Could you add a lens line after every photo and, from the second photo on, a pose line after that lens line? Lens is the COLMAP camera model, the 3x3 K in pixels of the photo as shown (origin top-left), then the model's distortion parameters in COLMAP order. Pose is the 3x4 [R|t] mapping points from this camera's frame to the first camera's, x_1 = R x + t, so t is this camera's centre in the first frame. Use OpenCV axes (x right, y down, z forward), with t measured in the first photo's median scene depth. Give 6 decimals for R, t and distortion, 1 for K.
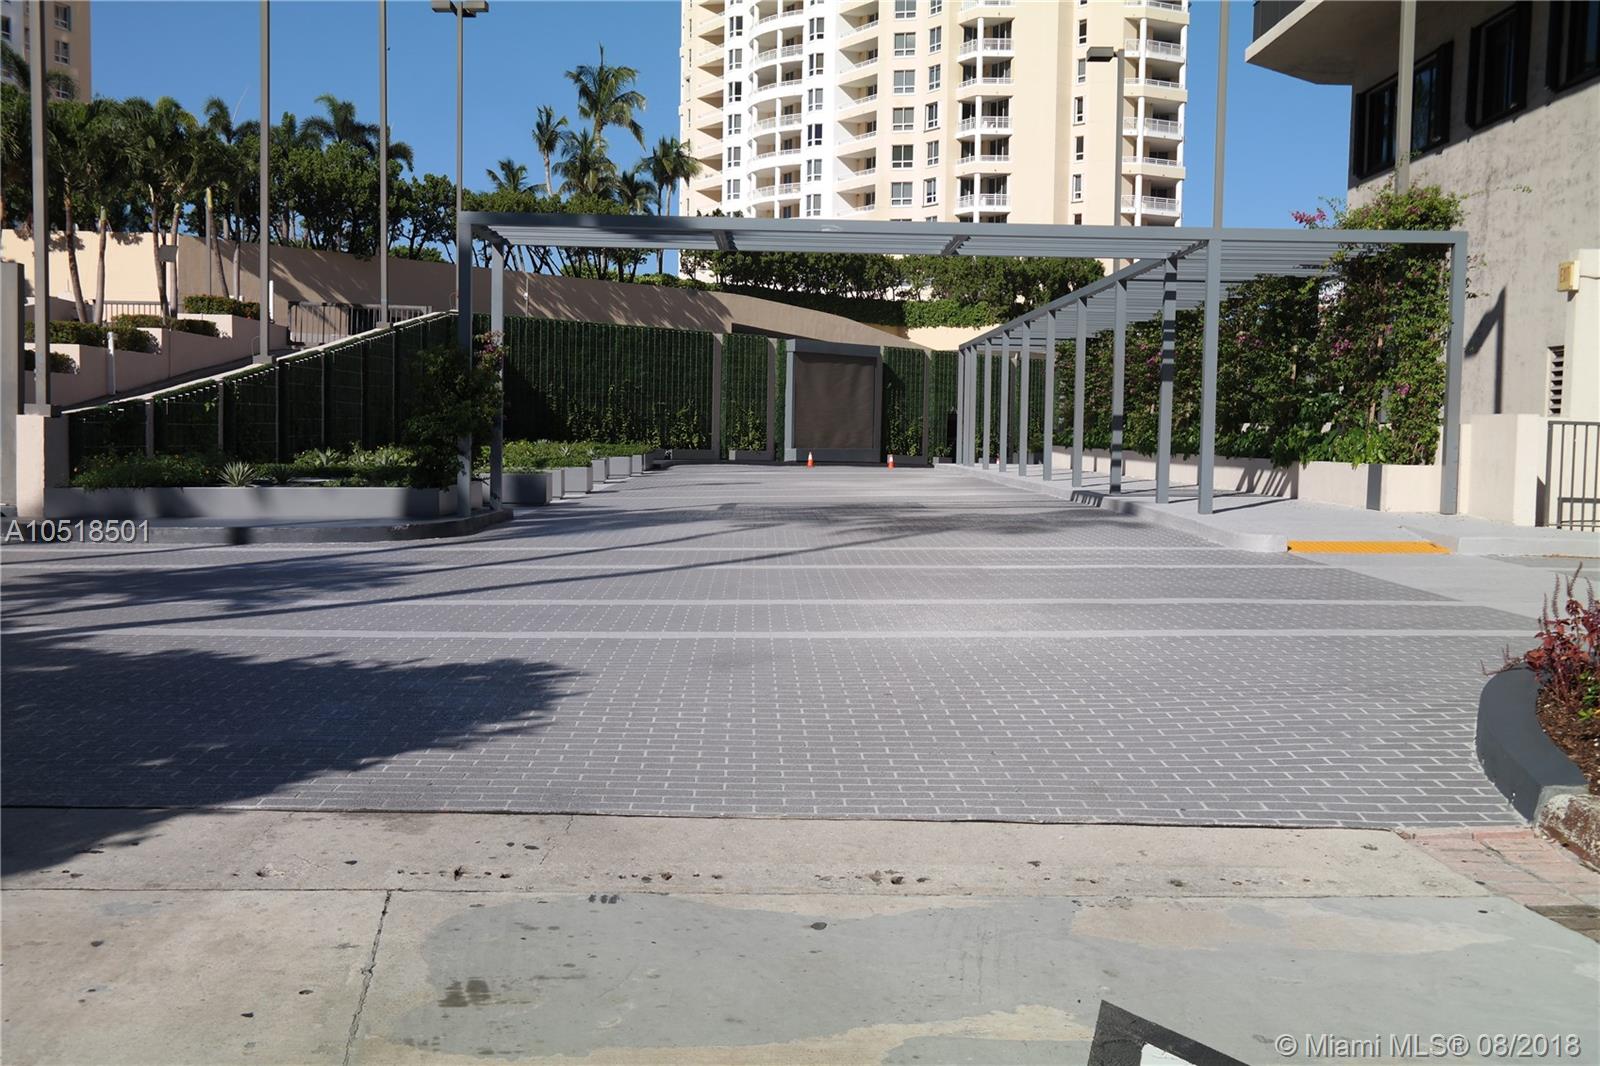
lens RADIAL K [[1850.6, 0, 800.0], [0, 1850.6, 533.0], [0, 0, 1]] dist [-0.031939, -0.001596]
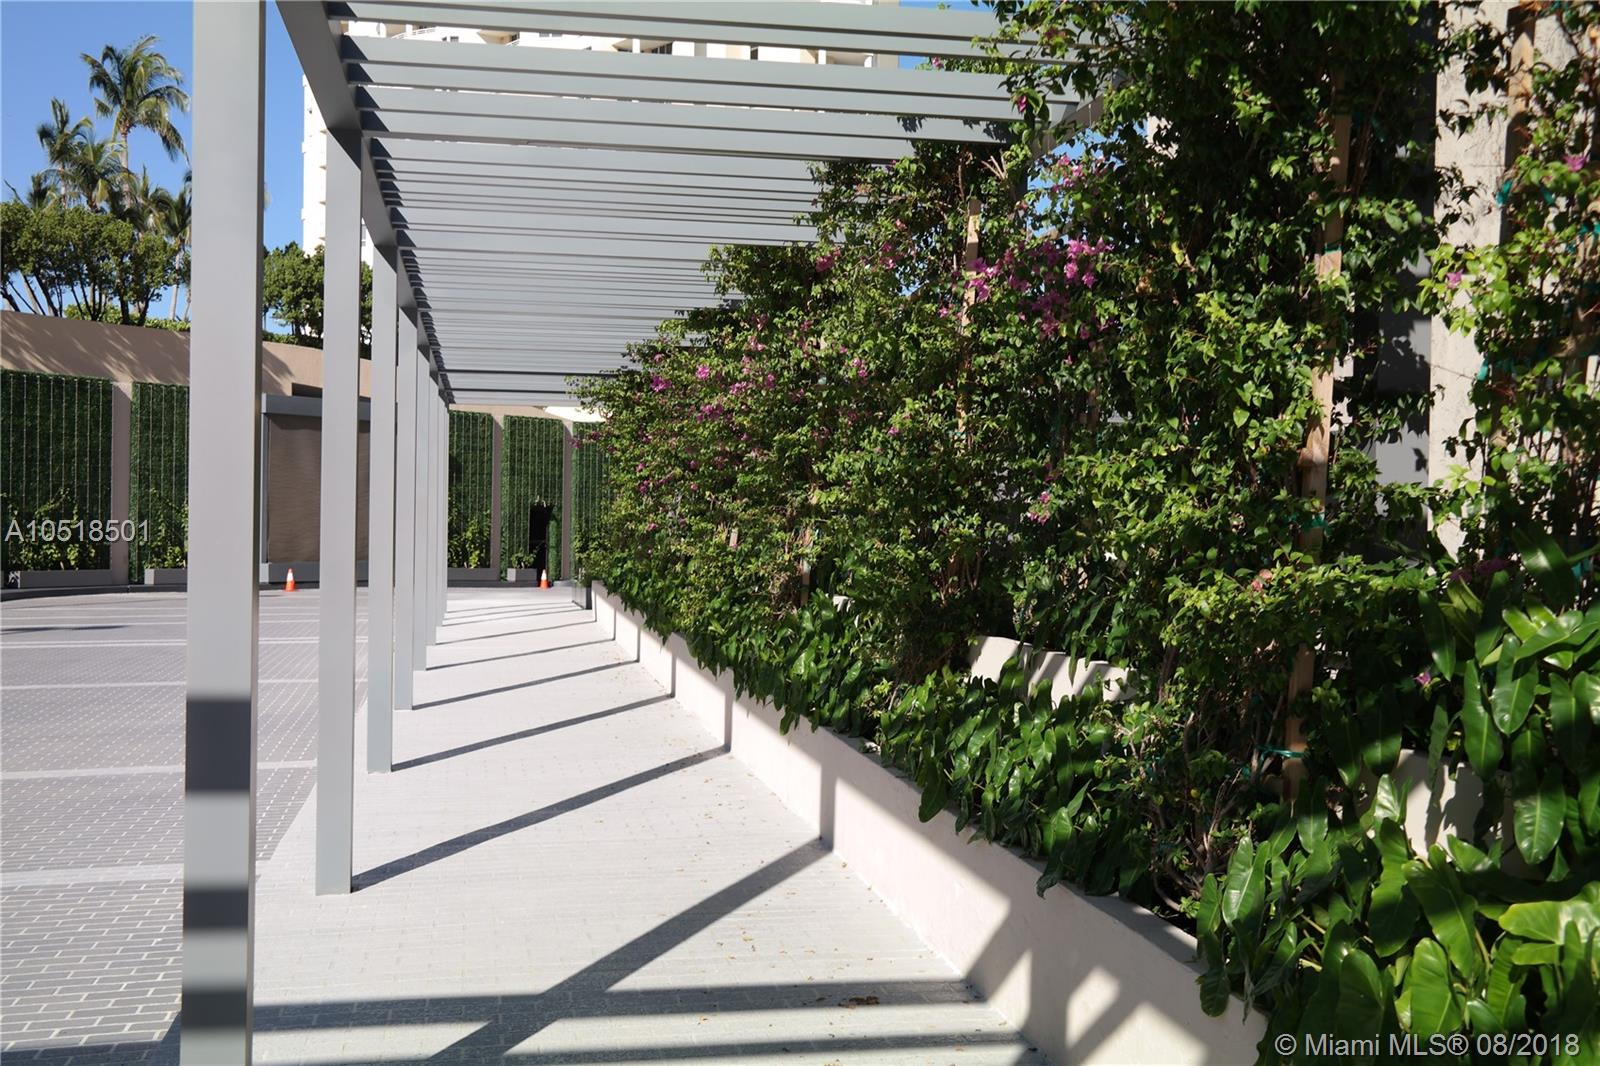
lens RADIAL K [[1850.6, 0, 800.0], [0, 1850.6, 533.0], [0, 0, 1]] dist [-0.031939, -0.001596]
pose [[0.987242, -0.002624, 0.159208, 0.078400], [0.009258, 0.999118, -0.040947, -0.028240], [-0.158960, 0.041898, 0.986396, 0.337934]]
